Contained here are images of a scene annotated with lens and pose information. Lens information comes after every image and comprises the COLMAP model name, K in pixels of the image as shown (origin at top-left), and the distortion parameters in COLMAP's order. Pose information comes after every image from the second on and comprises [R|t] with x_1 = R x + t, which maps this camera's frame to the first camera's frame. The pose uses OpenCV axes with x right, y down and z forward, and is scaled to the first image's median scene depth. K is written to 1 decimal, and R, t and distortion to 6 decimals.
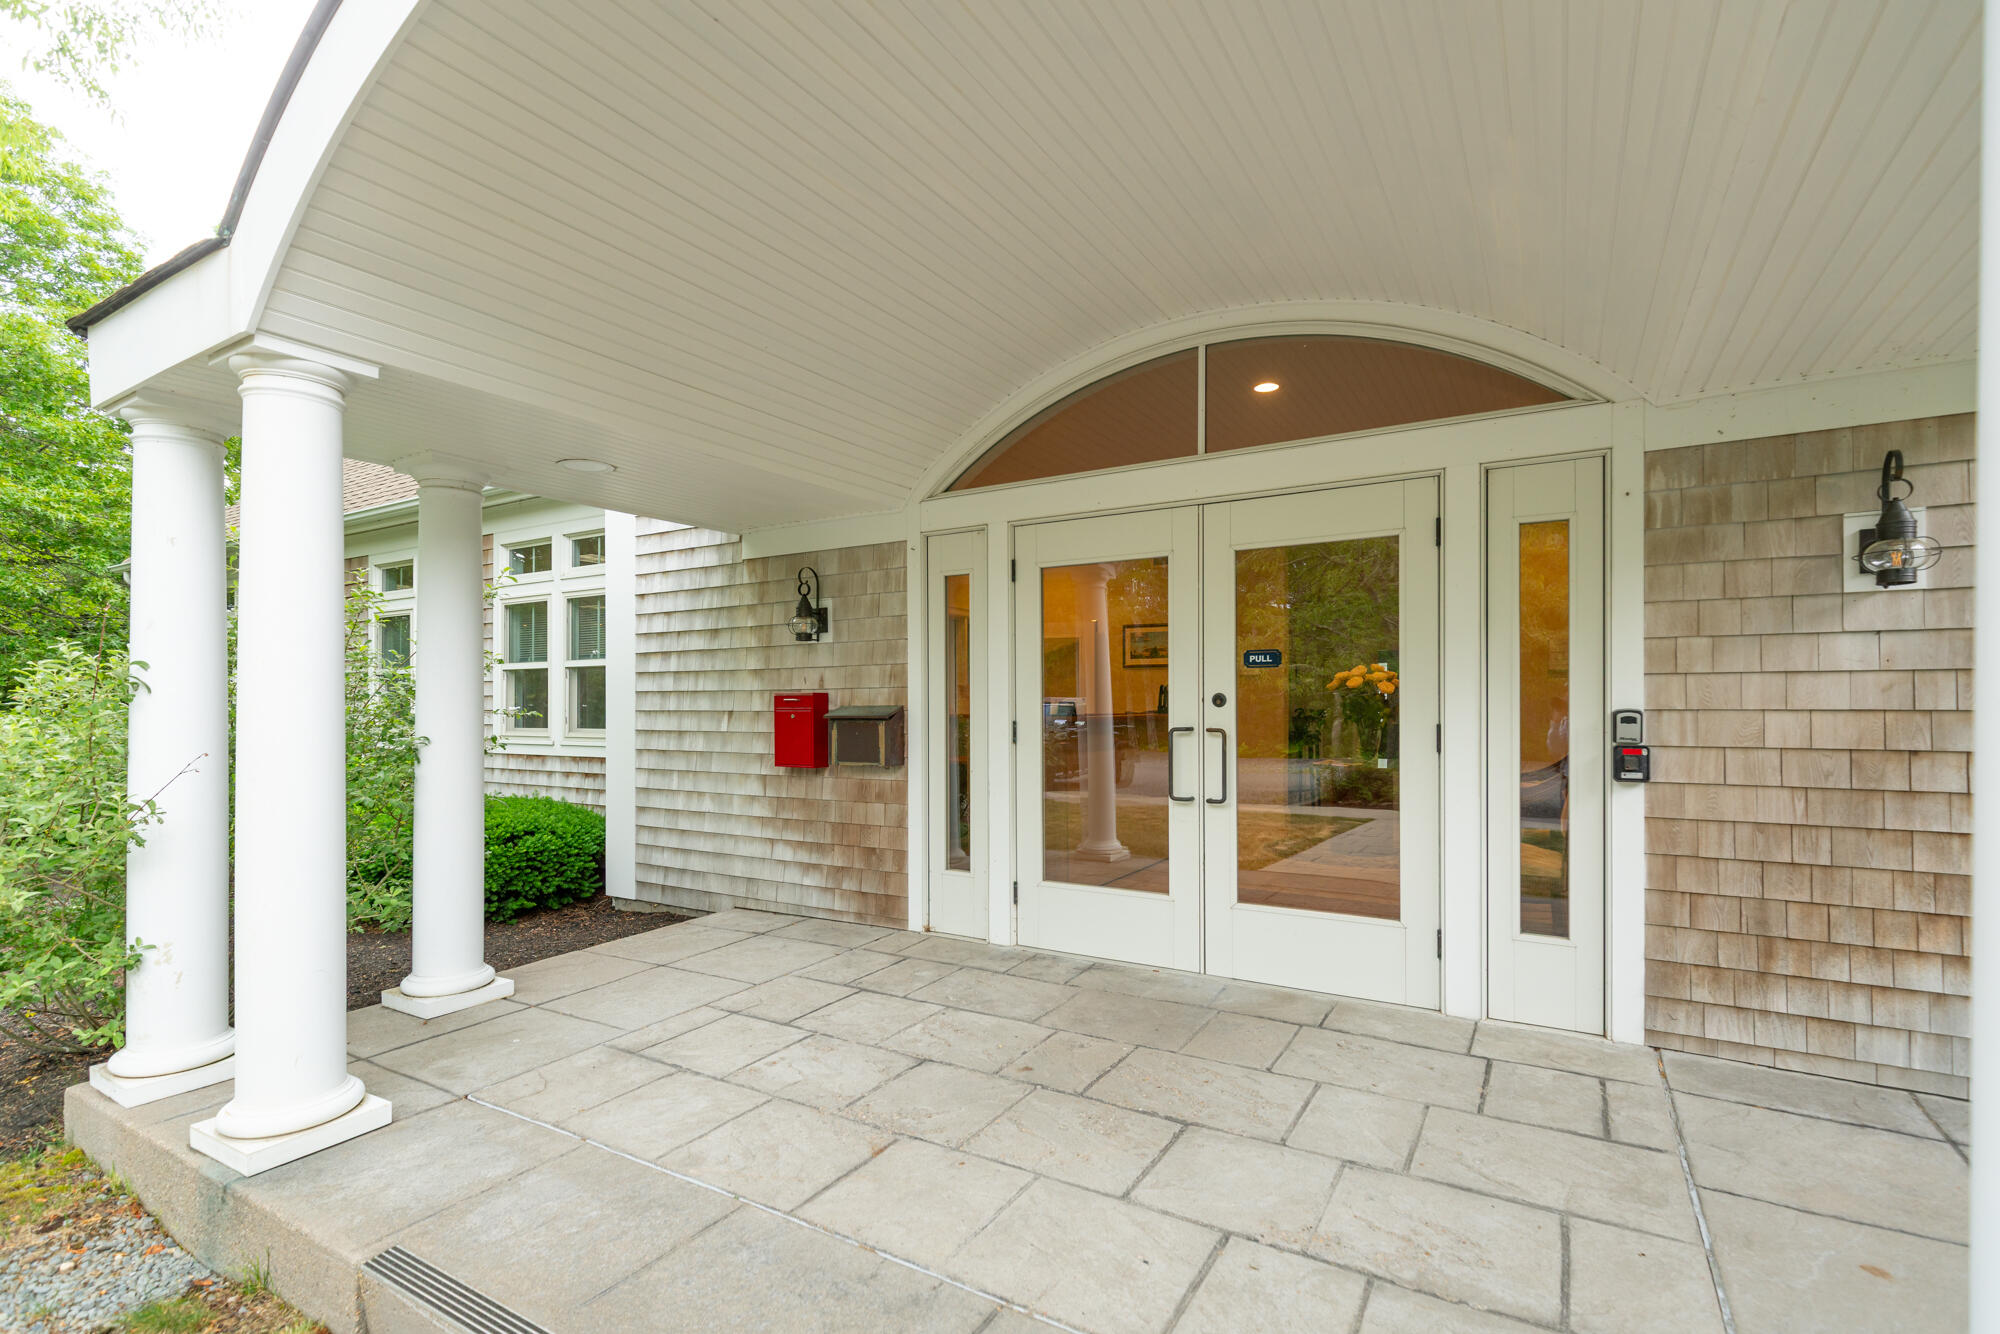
lens RADIAL K [[905.7, 0, 1000.0], [0, 905.7, 667.0], [0, 0, 1]] dist [0.001123, -0.000103]
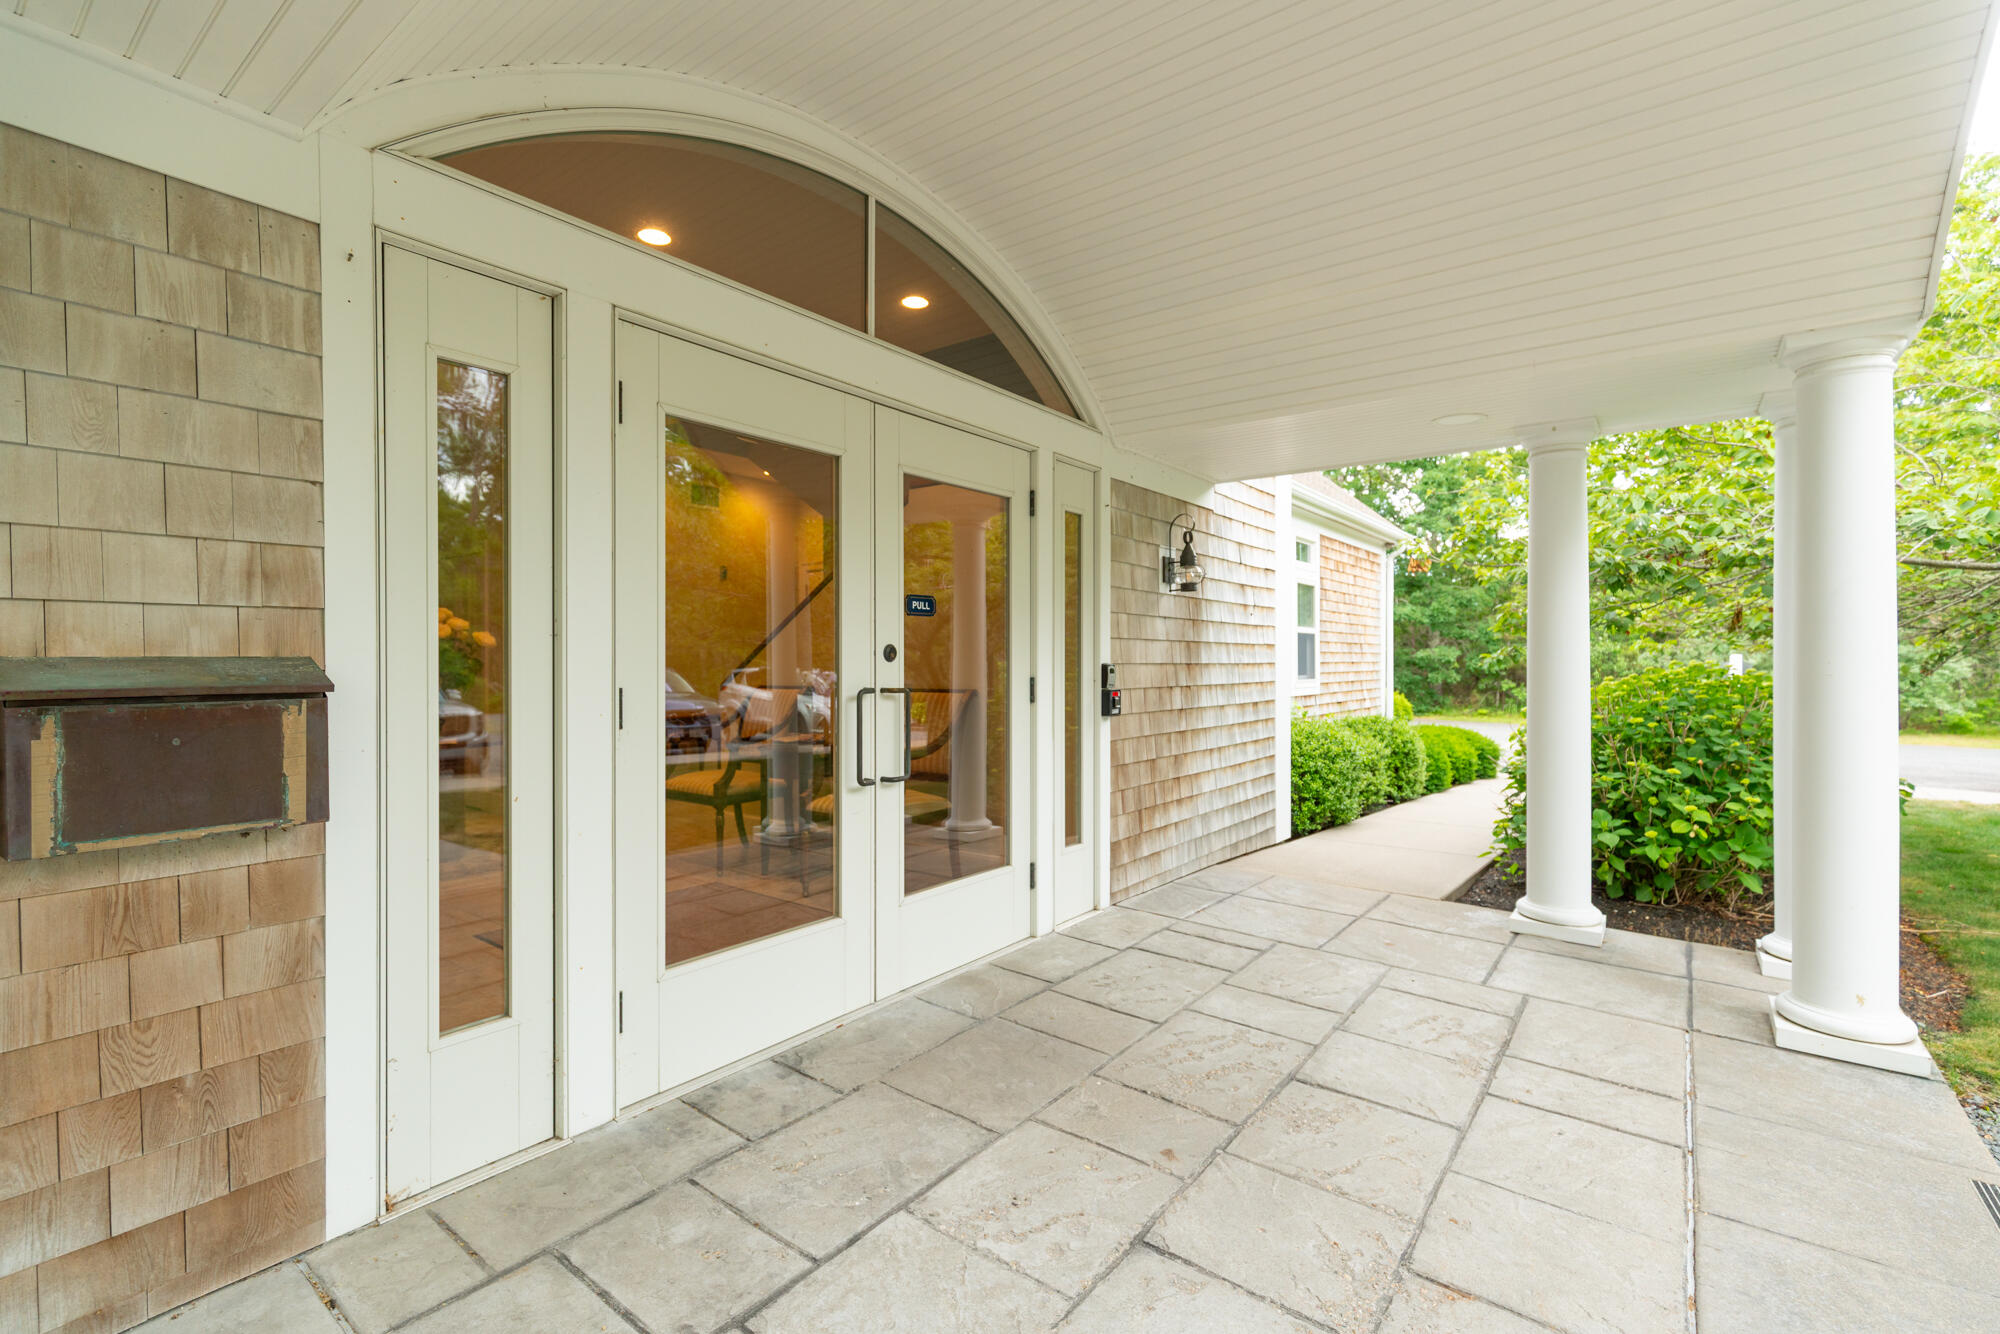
lens RADIAL K [[896.3, 0, 1025.8], [0, 896.3, 650.3], [0, 0, 1]] dist [0.001609, -0.000312]
pose [[0.105164, 0.017557, 0.994300, -0.579114], [-0.036318, 0.999245, -0.013803, 0.043778], [-0.993792, -0.034659, 0.105722, 0.861427]]
